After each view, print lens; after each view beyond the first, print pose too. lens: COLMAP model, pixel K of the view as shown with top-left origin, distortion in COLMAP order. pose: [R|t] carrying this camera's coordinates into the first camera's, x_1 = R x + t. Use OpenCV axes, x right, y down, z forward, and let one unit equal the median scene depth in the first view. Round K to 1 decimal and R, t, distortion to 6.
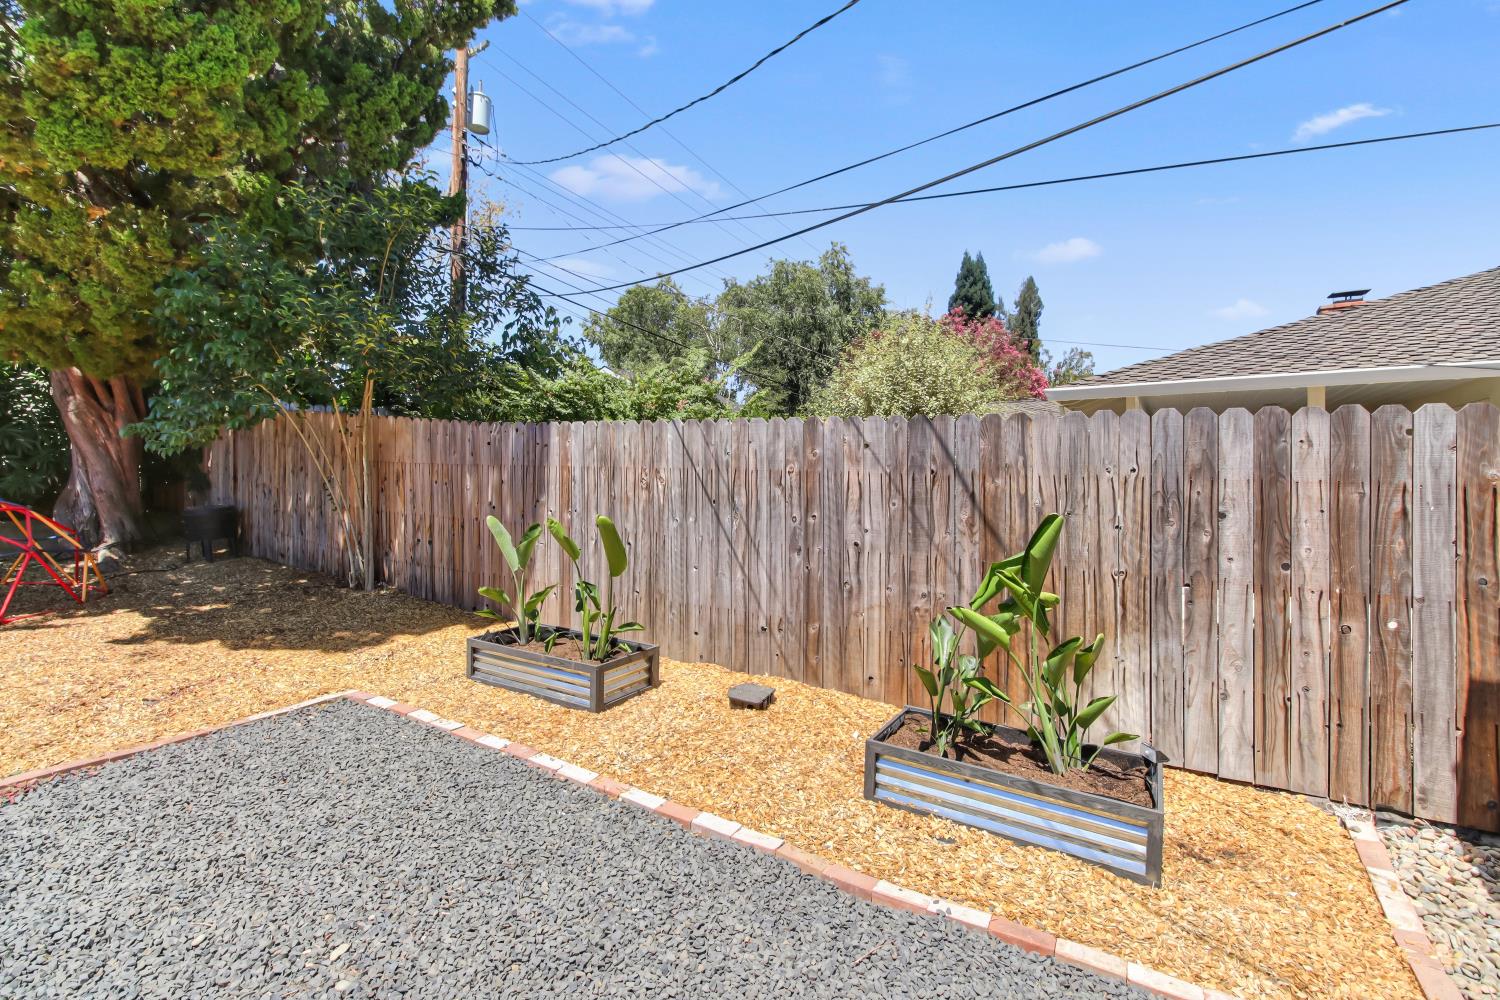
lens RADIAL K [[692.3, 0, 748.4], [0, 692.3, 483.5], [0, 0, 1]] dist [0.002613, 0.000011]
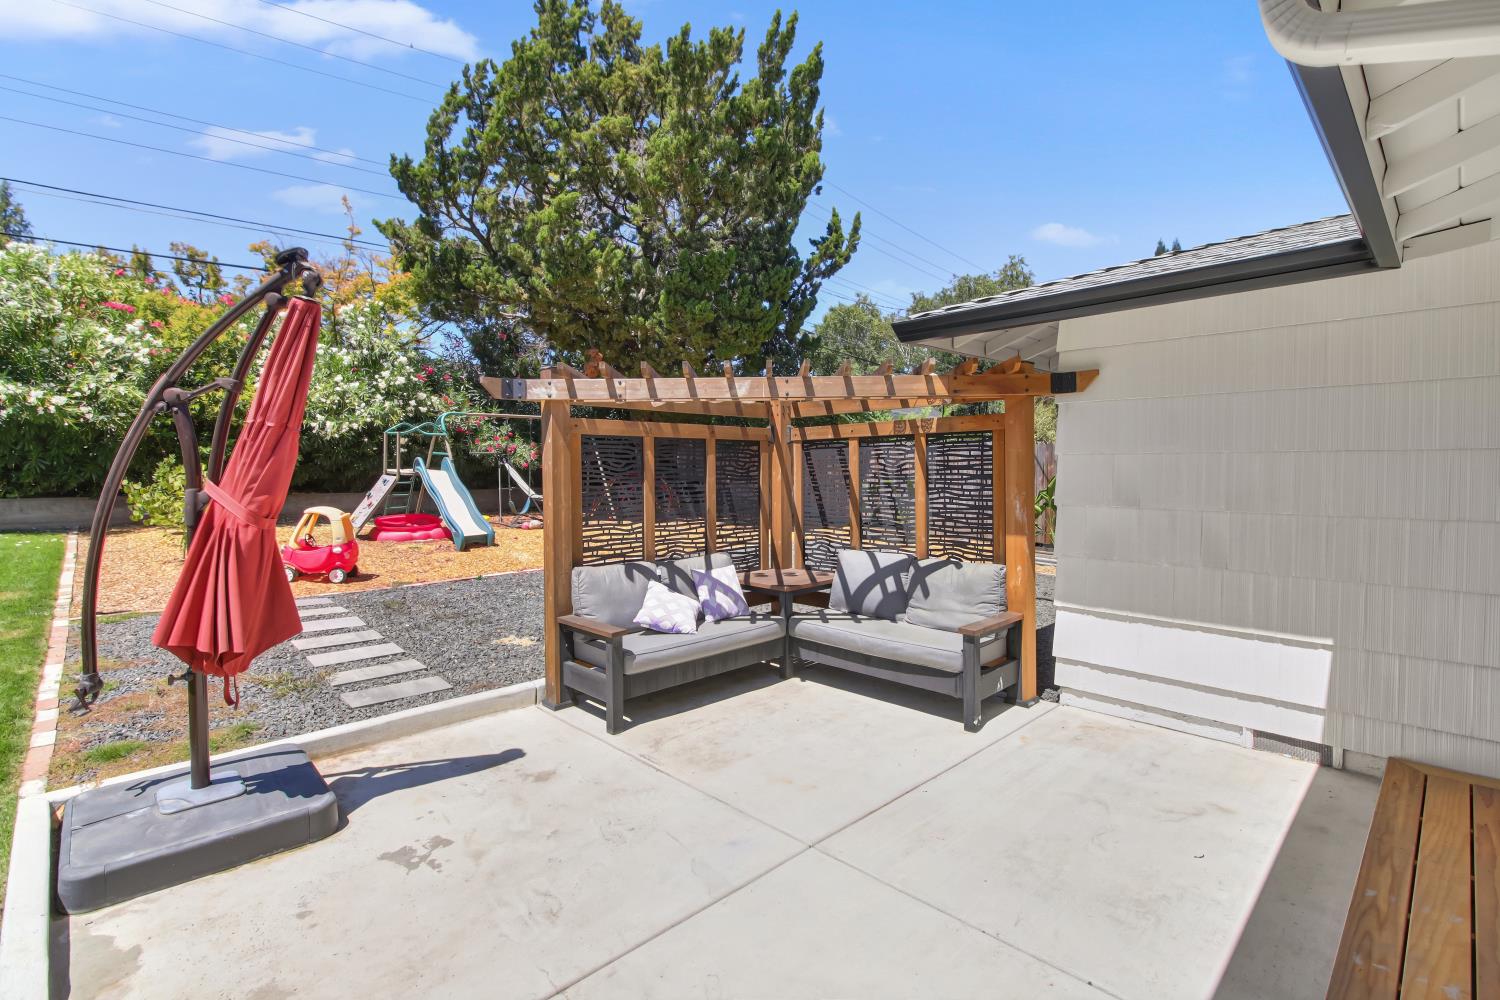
lens RADIAL K [[692.3, 0, 748.4], [0, 692.3, 483.5], [0, 0, 1]] dist [0.002613, 0.000011]
pose [[0.968202, 0.007030, -0.250071, -0.079974], [-0.003659, 0.999896, 0.013944, 0.025826], [0.250143, -0.012586, 0.968127, -1.819634]]
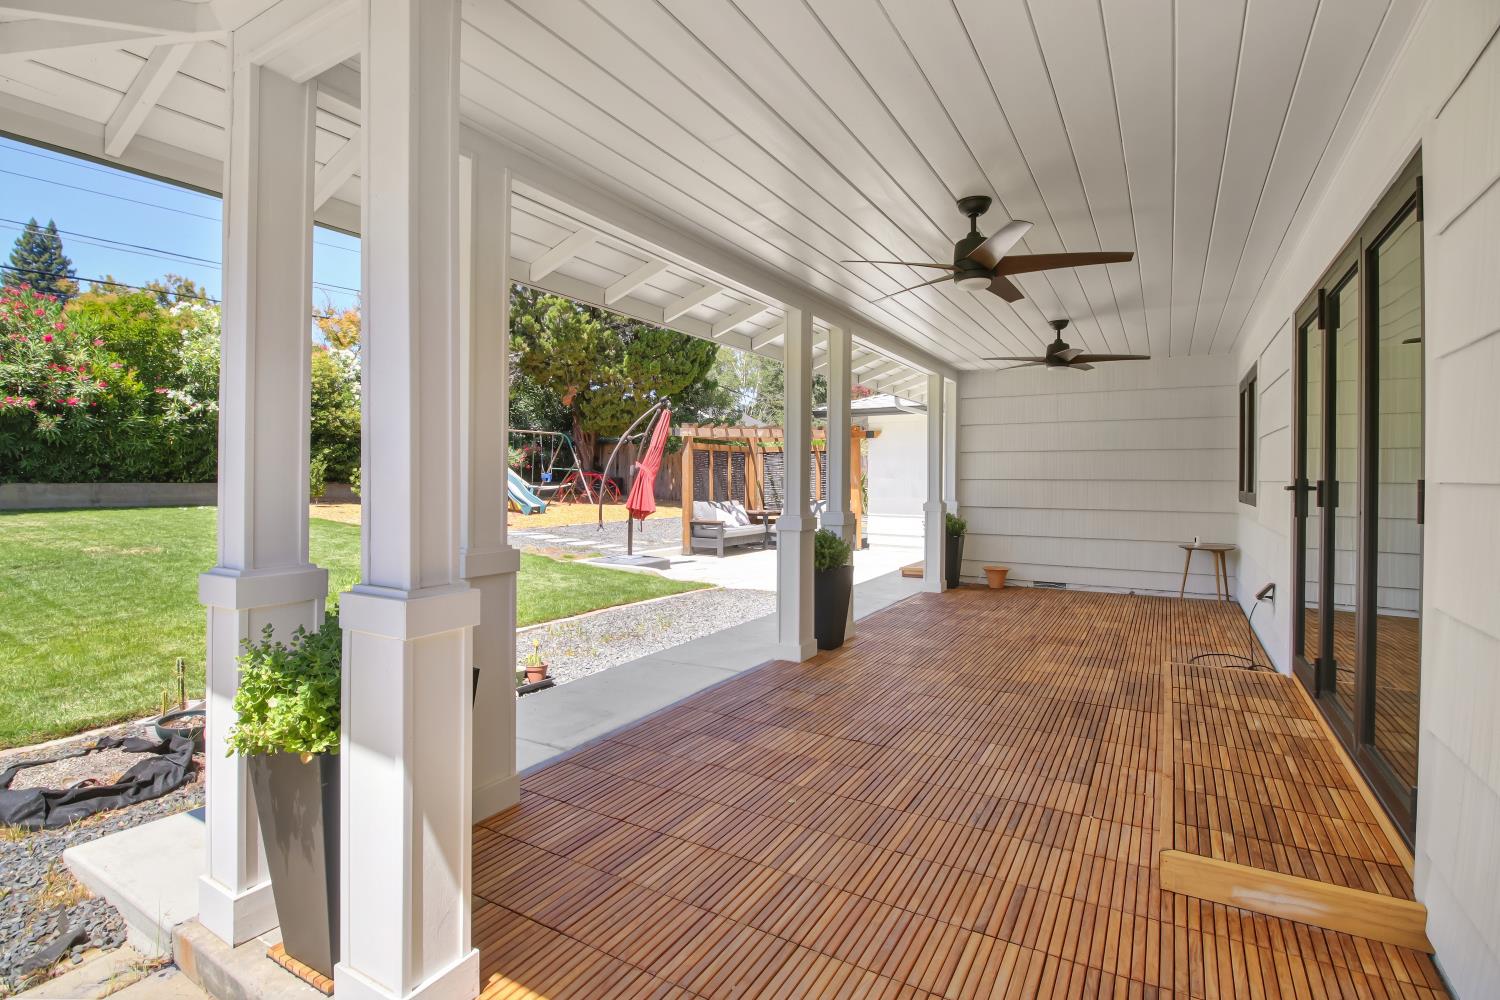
lens RADIAL K [[703.4, 0, 750.9], [0, 703.4, 473.7], [0, 0, 1]] dist [-0.019224, -0.000219]
pose [[0.999848, 0.008457, 0.015215, -0.421586], [-0.008241, 0.999865, -0.014194, 0.099639], [-0.015333, 0.014066, 0.999784, -3.612912]]
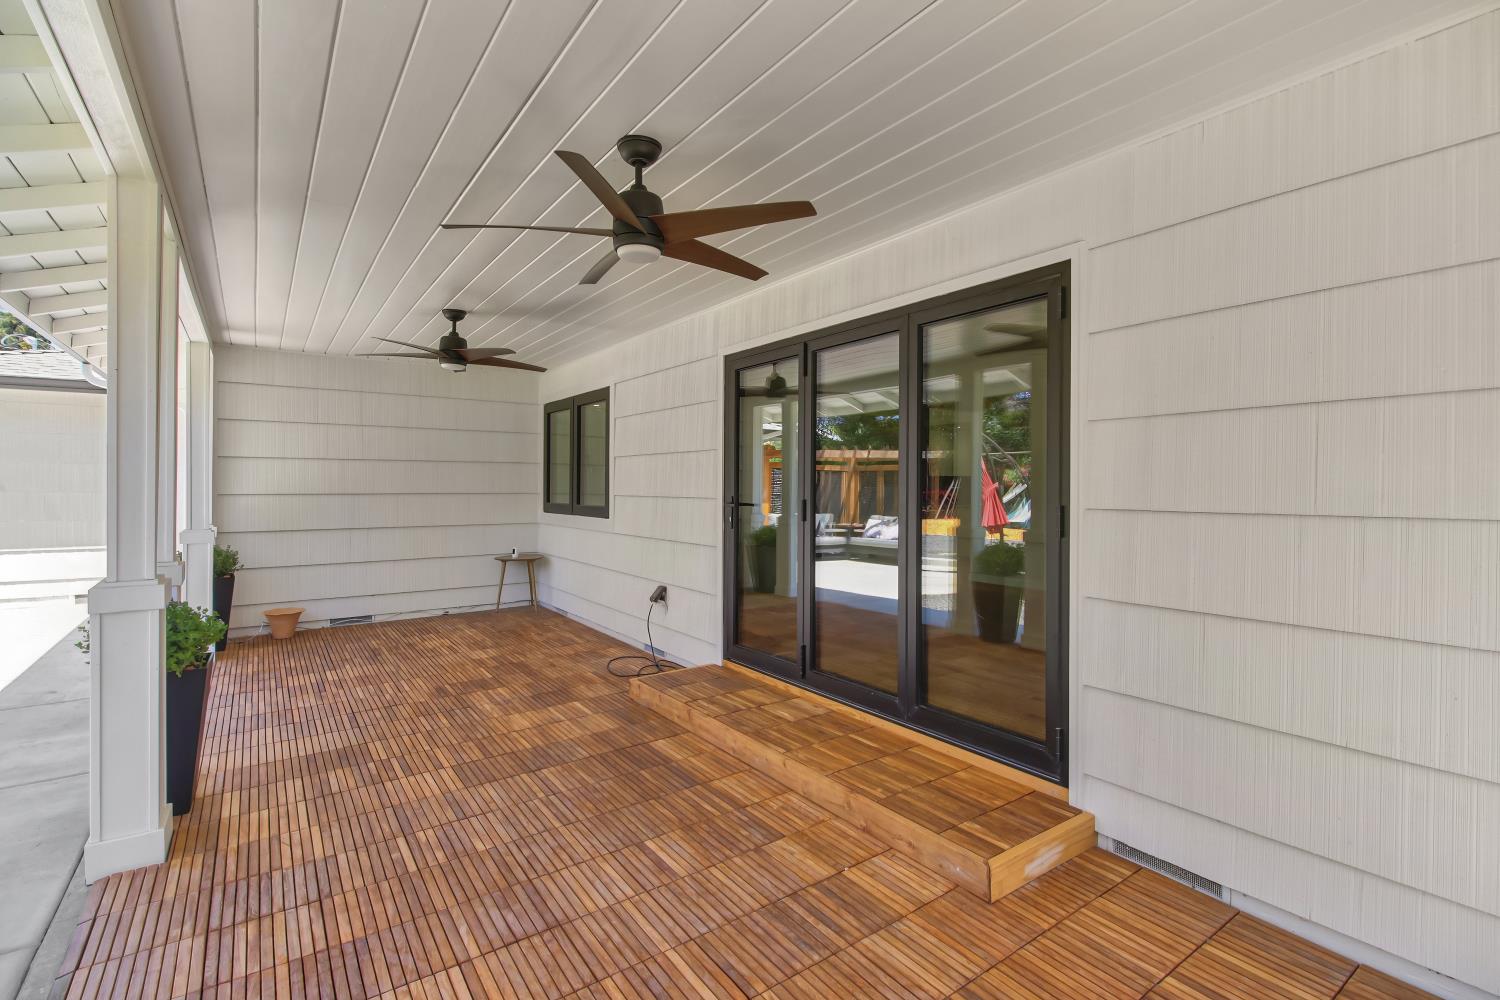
lens RADIAL K [[692.3, 0, 748.4], [0, 692.3, 483.5], [0, 0, 1]] dist [0.002613, 0.000011]
pose [[0.396303, 0.006310, 0.918098, -0.656709], [0.005614, 0.999941, -0.009296, 0.078677], [-0.918102, 0.008838, 0.396245, -3.175962]]
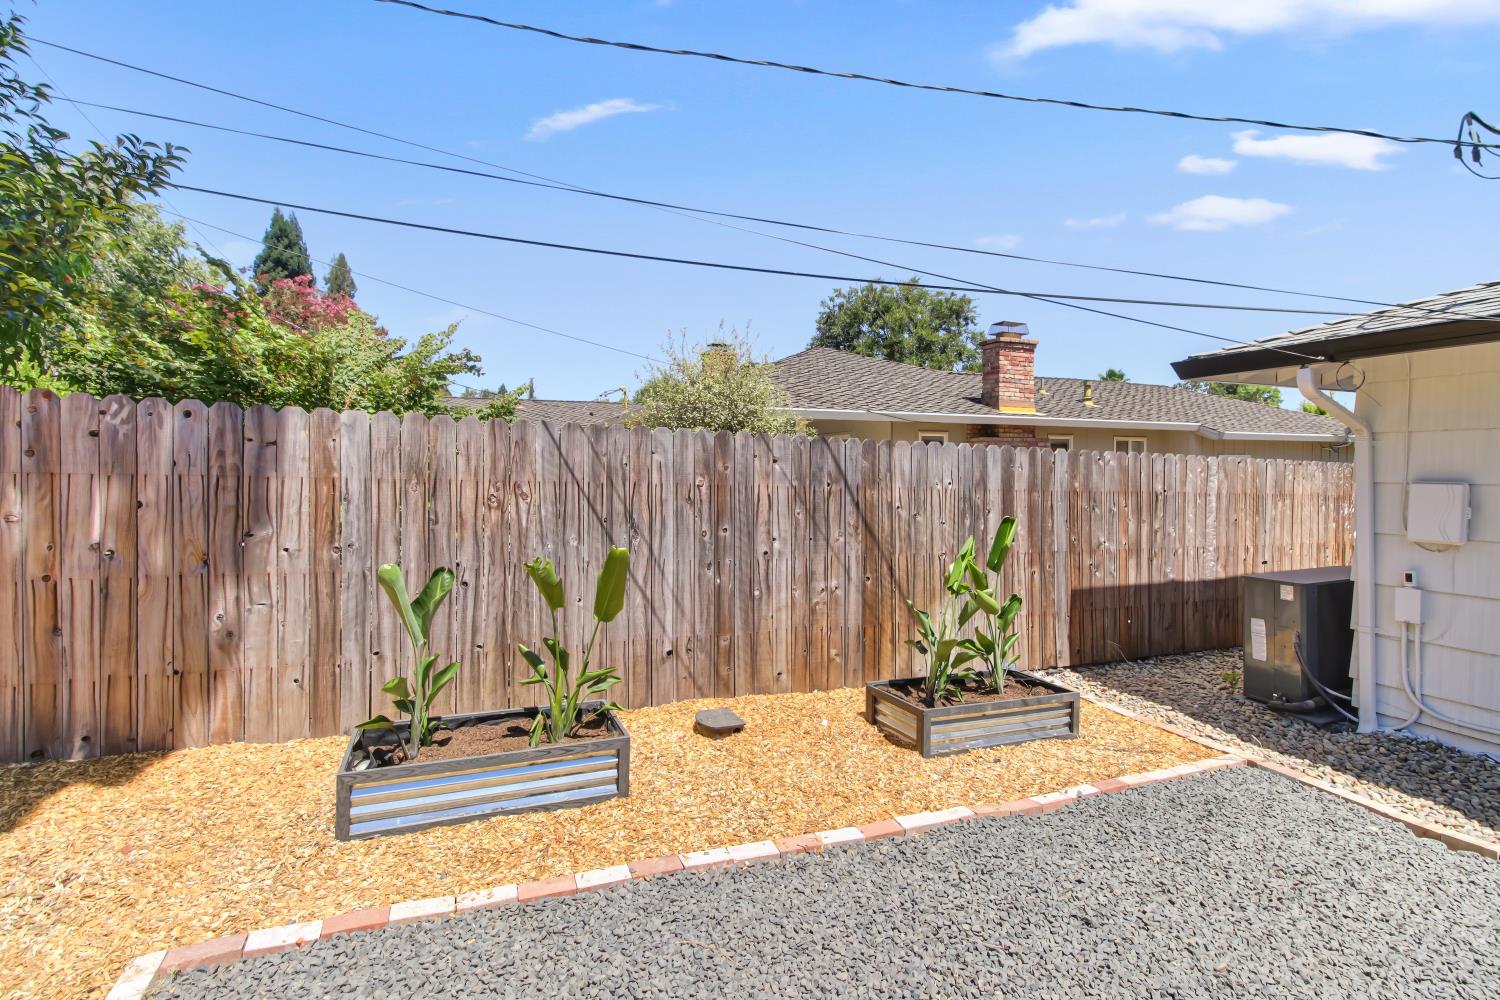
lens RADIAL K [[699.8, 0, 750.7], [0, 699.8, 474.0], [0, 0, 1]] dist [0.003319, -0.000168]
pose [[0.585712, -0.002895, 0.810514, -0.698943], [0.005919, 0.999982, -0.000706, -0.031700], [-0.810498, 0.005210, 0.585719, 0.366127]]
